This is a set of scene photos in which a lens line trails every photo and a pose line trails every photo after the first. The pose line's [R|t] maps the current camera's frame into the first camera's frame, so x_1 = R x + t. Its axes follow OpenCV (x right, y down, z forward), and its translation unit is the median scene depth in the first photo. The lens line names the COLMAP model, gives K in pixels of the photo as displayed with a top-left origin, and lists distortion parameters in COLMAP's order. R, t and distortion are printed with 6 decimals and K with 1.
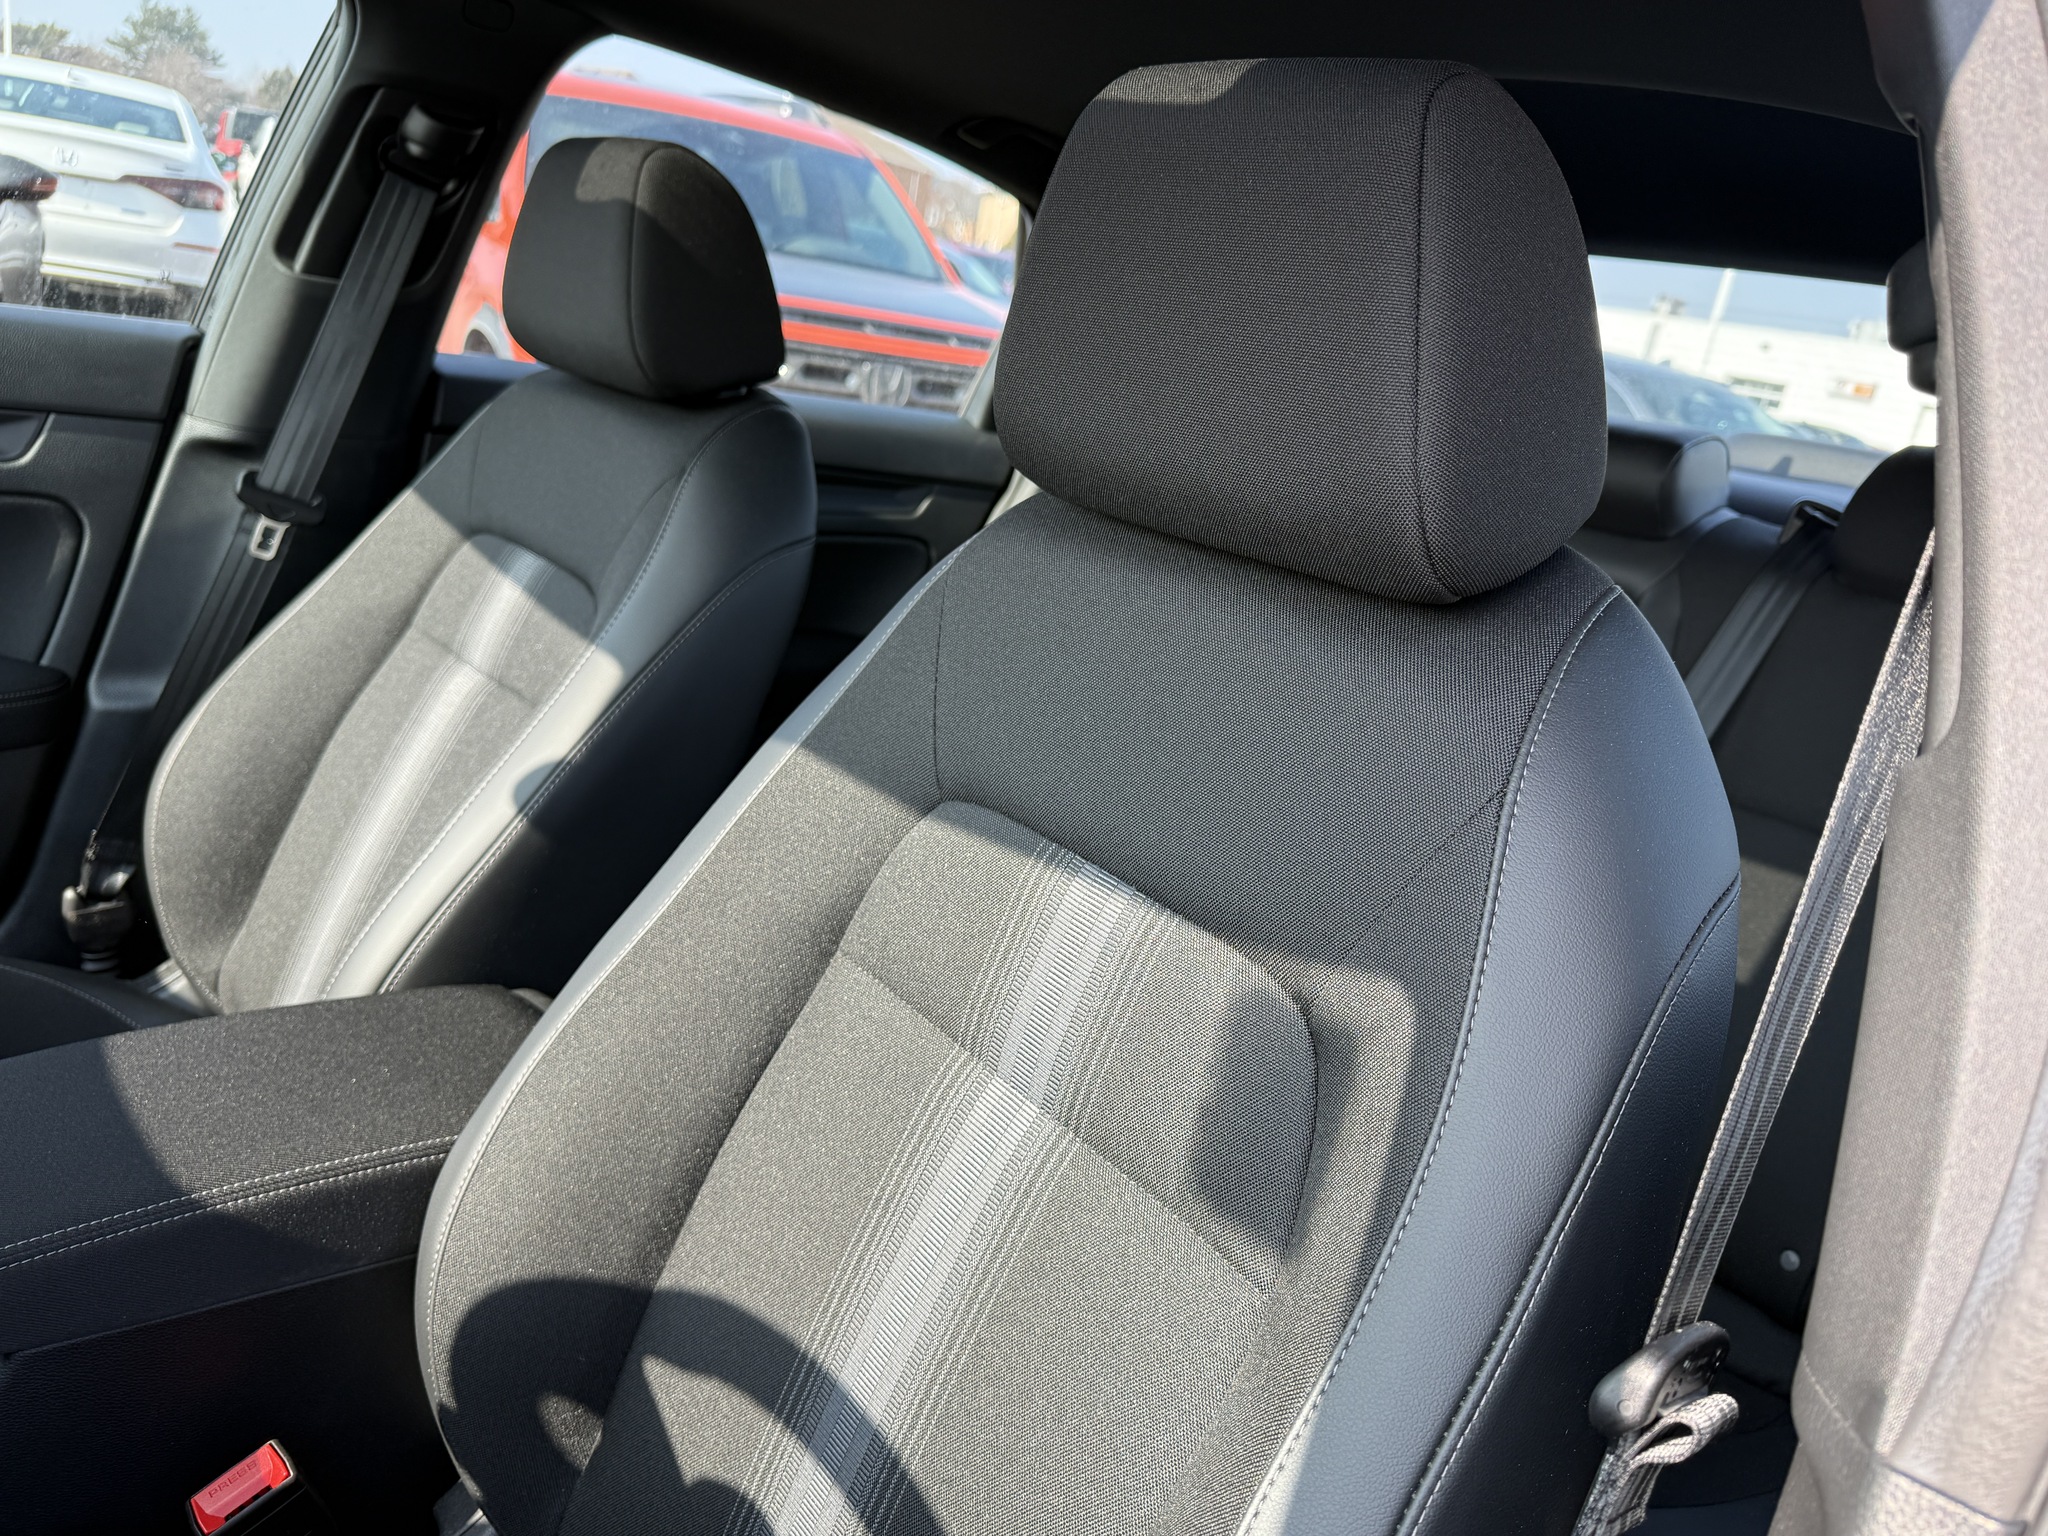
lens RADIAL K [[1568.1, 0, 1024.0], [0, 1568.1, 768.0], [0, 0, 1]] dist [-0.009726, 0.002398]
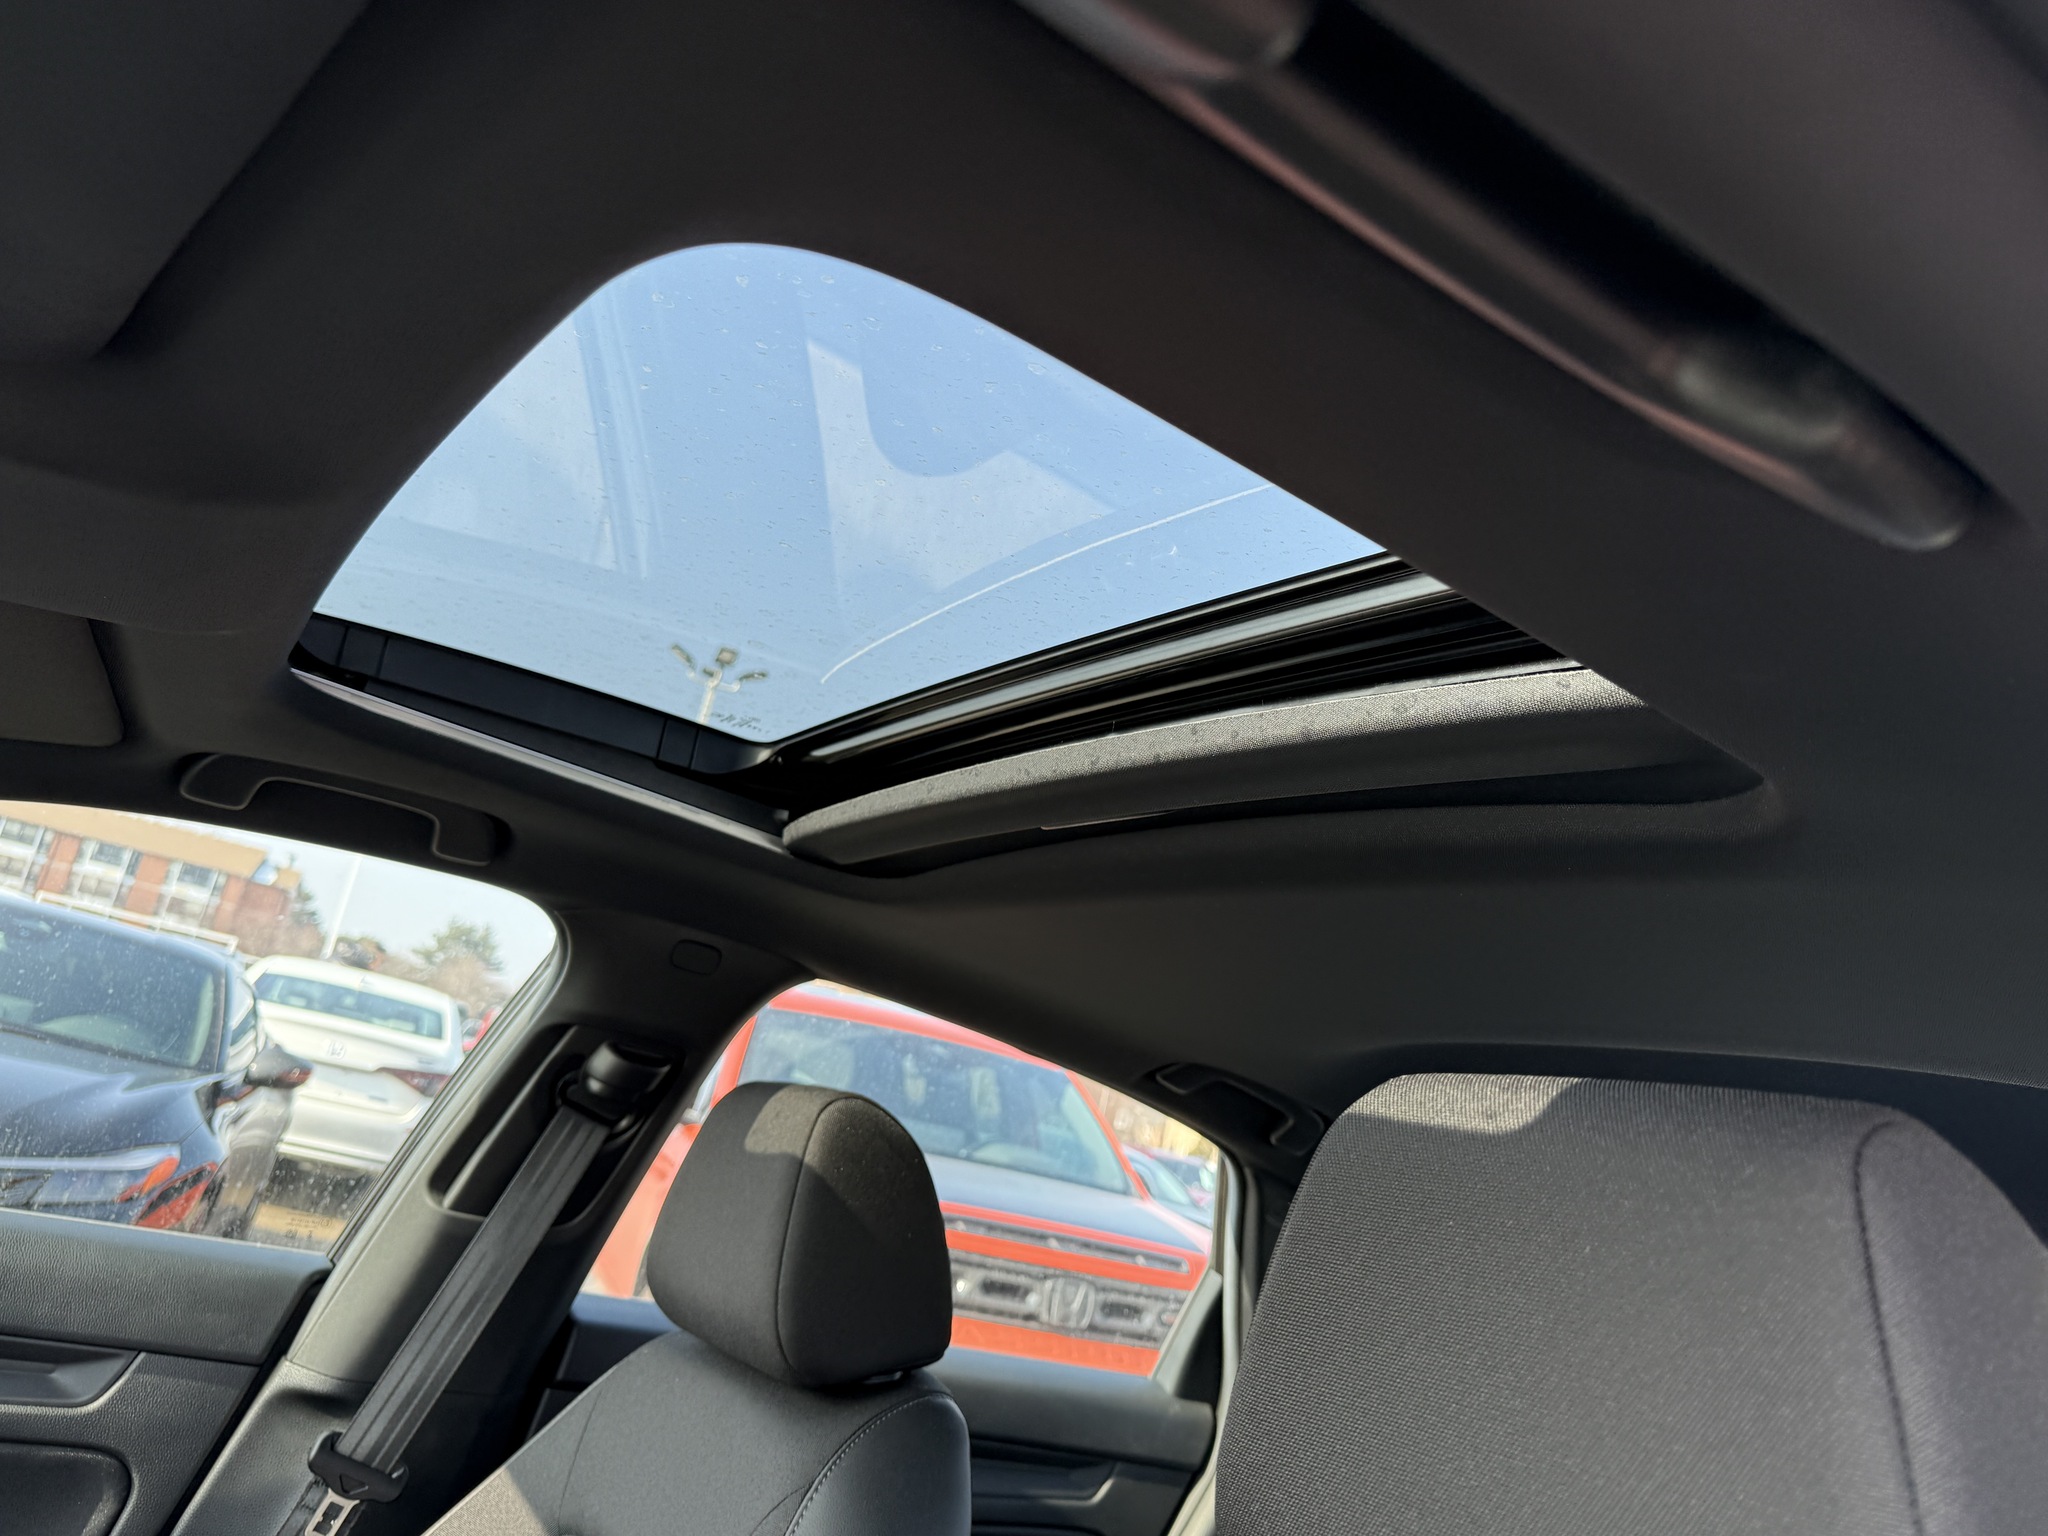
lens RADIAL K [[1492.7, 0, 1041.9], [0, 1492.7, 774.2], [0, 0, 1]] dist [0.065770, -0.084727]
pose [[0.993867, 0.009390, -0.110184, -0.013661], [-0.066328, 0.847880, -0.526023, -0.083101], [0.088483, 0.530105, 0.843302, 0.129993]]
